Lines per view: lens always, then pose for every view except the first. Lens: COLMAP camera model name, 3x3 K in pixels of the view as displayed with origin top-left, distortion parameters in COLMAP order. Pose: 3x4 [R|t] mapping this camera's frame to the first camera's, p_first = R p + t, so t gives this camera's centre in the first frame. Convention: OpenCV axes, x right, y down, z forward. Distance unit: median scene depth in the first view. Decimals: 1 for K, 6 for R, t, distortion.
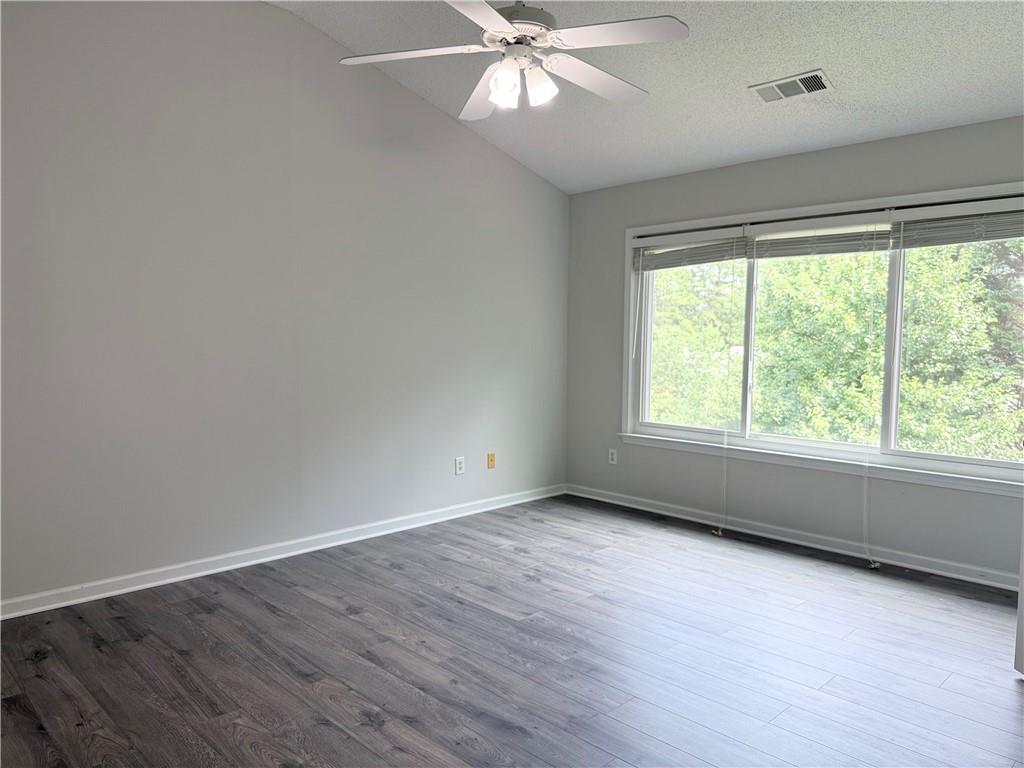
lens RADIAL K [[720.0, 0, 508.6], [0, 720.0, 386.8], [0, 0, 1]] dist [0.051719, -0.016014]
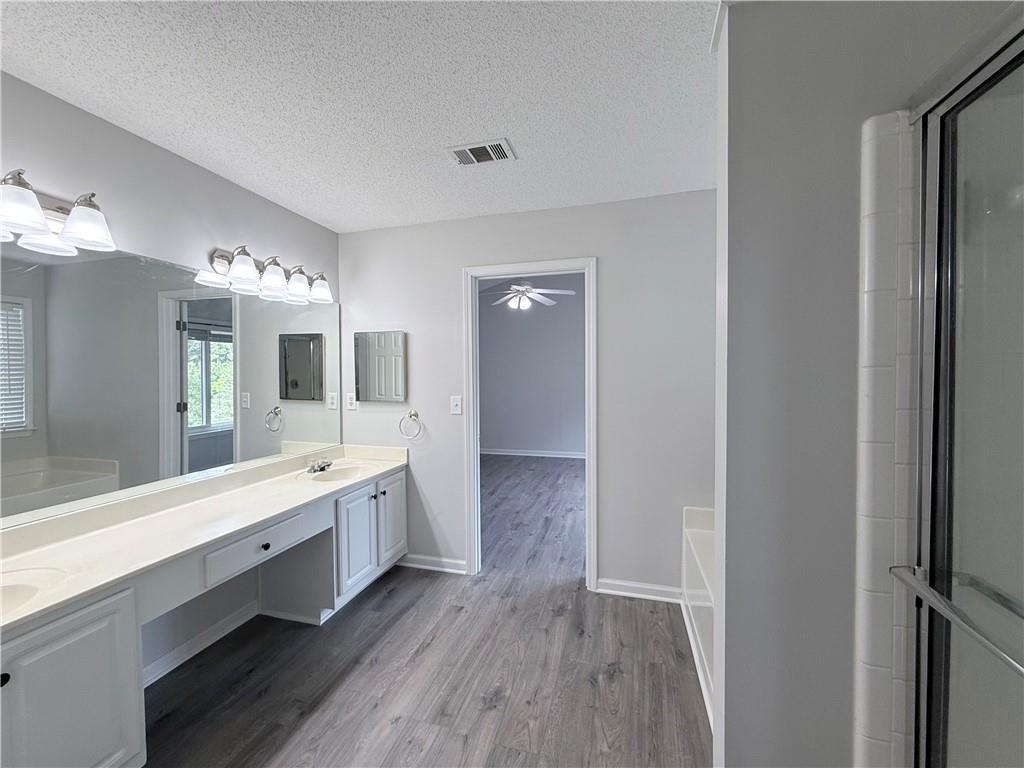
lens RADIAL K [[408.8, 0, 514.8], [0, 408.8, 381.4], [0, 0, 1]] dist [0.001819, 0.000643]
pose [[0.499217, 0.005411, -0.866460, 0.967619], [-0.059298, 0.997849, -0.027933, -0.001141], [0.864446, 0.065324, 0.498464, 0.066377]]
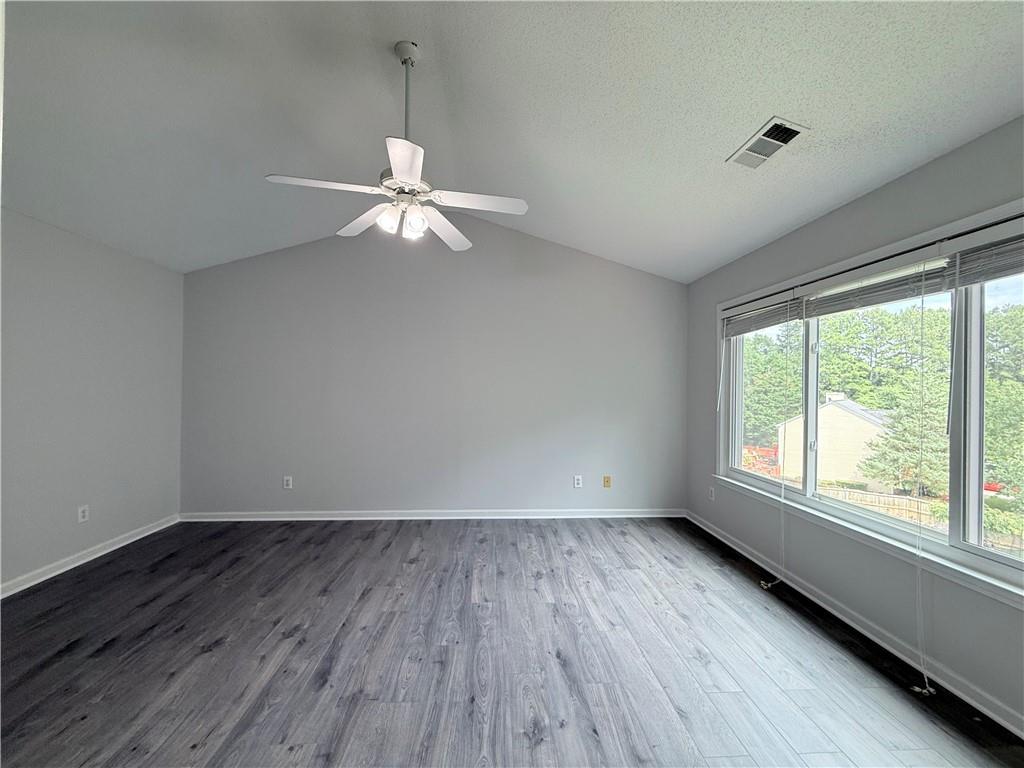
lens RADIAL K [[408.8, 0, 520.1], [0, 408.8, 385.0], [0, 0, 1]] dist [0.001819, 0.000643]
pose [[0.761256, -0.001963, -0.648448, 0.446226], [-0.054772, 0.996227, -0.067316, -0.025338], [0.646134, 0.086762, 0.758276, 0.349536]]
